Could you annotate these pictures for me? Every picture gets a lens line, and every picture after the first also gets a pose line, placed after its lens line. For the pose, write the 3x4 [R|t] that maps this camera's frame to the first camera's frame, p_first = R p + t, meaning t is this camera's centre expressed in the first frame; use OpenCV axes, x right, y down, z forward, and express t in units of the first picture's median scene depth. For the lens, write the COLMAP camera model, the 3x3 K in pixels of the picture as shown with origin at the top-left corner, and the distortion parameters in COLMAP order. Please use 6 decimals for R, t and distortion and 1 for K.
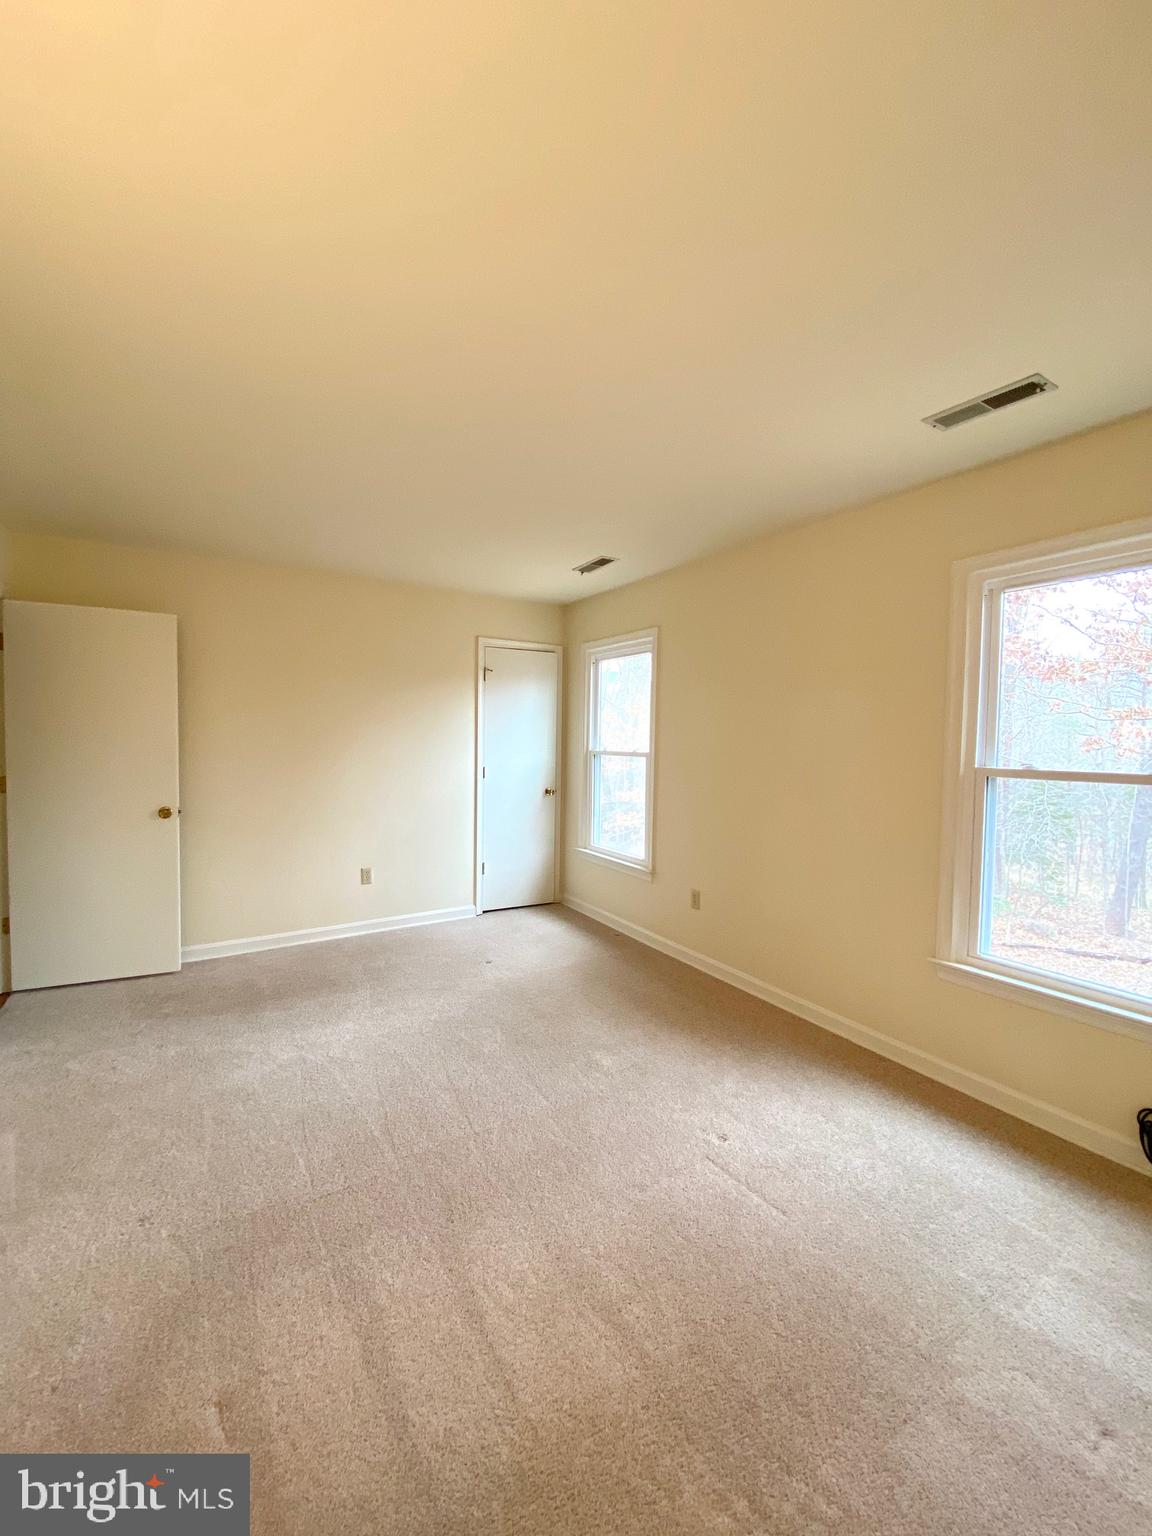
lens RADIAL K [[638.9, 0, 576.0], [0, 638.9, 768.0], [0, 0, 1]] dist [0.013253, -0.016228]
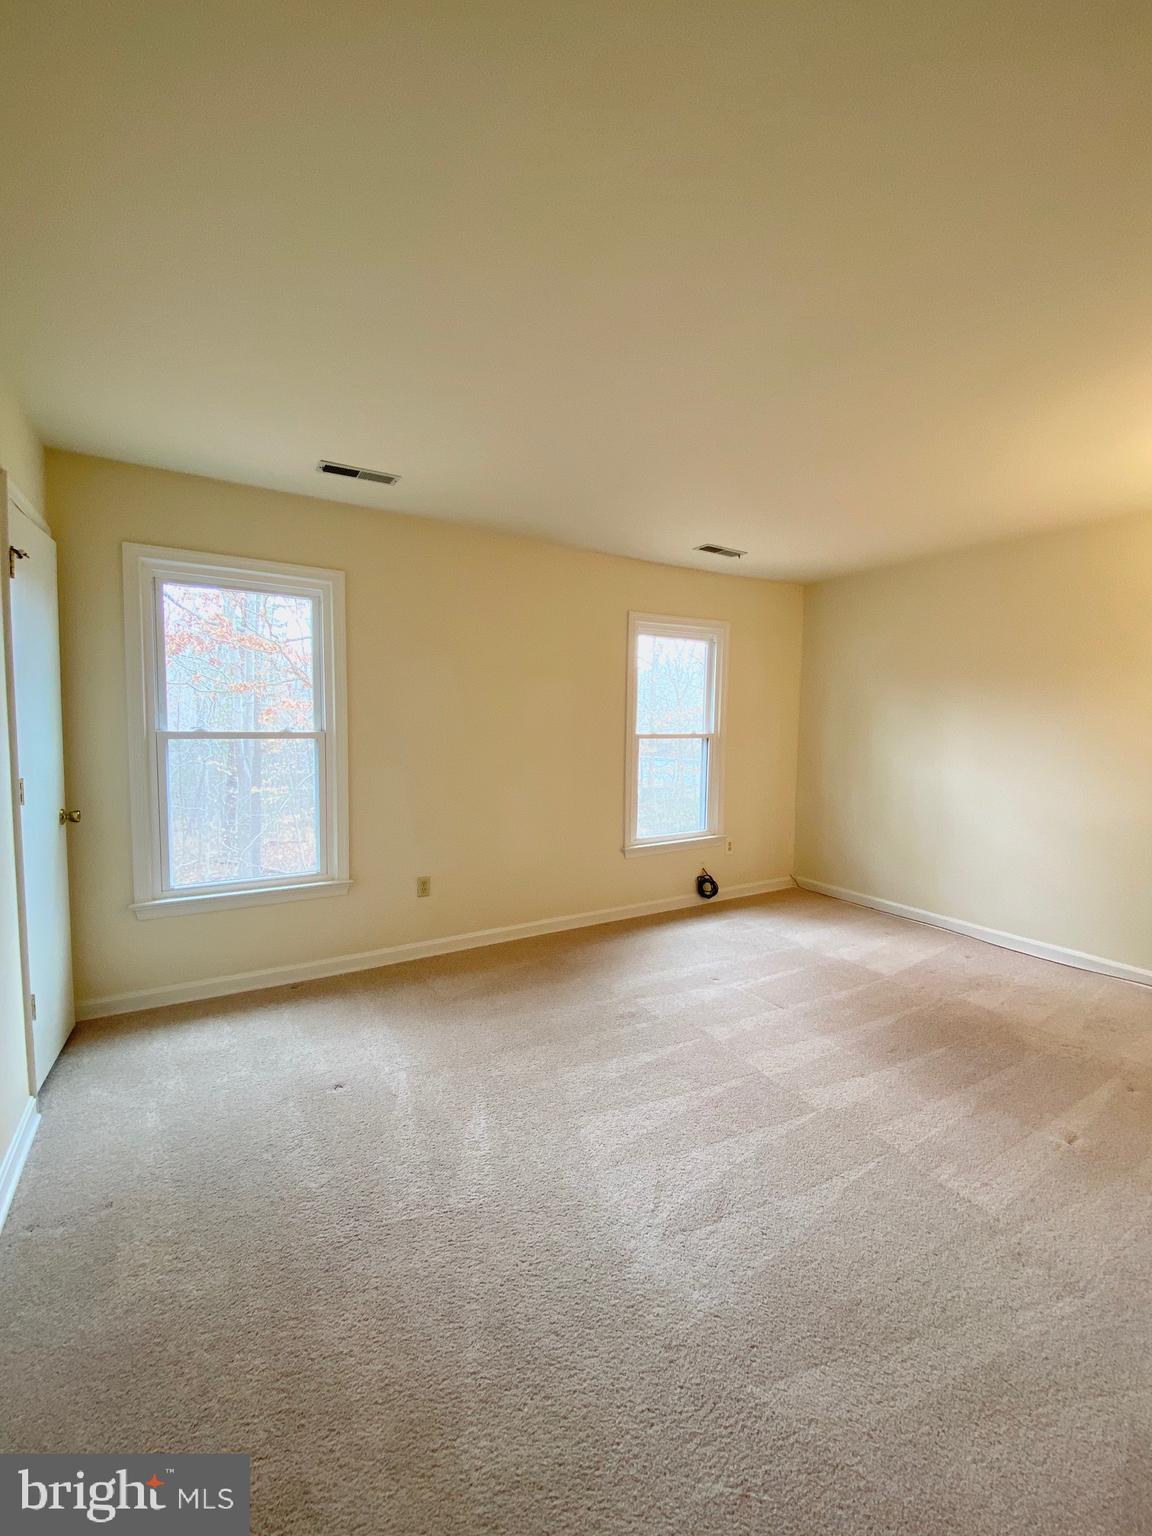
lens RADIAL K [[638.9, 0, 576.0], [0, 638.9, 768.0], [0, 0, 1]] dist [0.013253, -0.016228]
pose [[-0.024929, -0.100358, 0.994639, -0.663256], [0.023379, 0.994618, 0.100942, -0.052827], [-0.999416, 0.025770, -0.022449, 0.722349]]
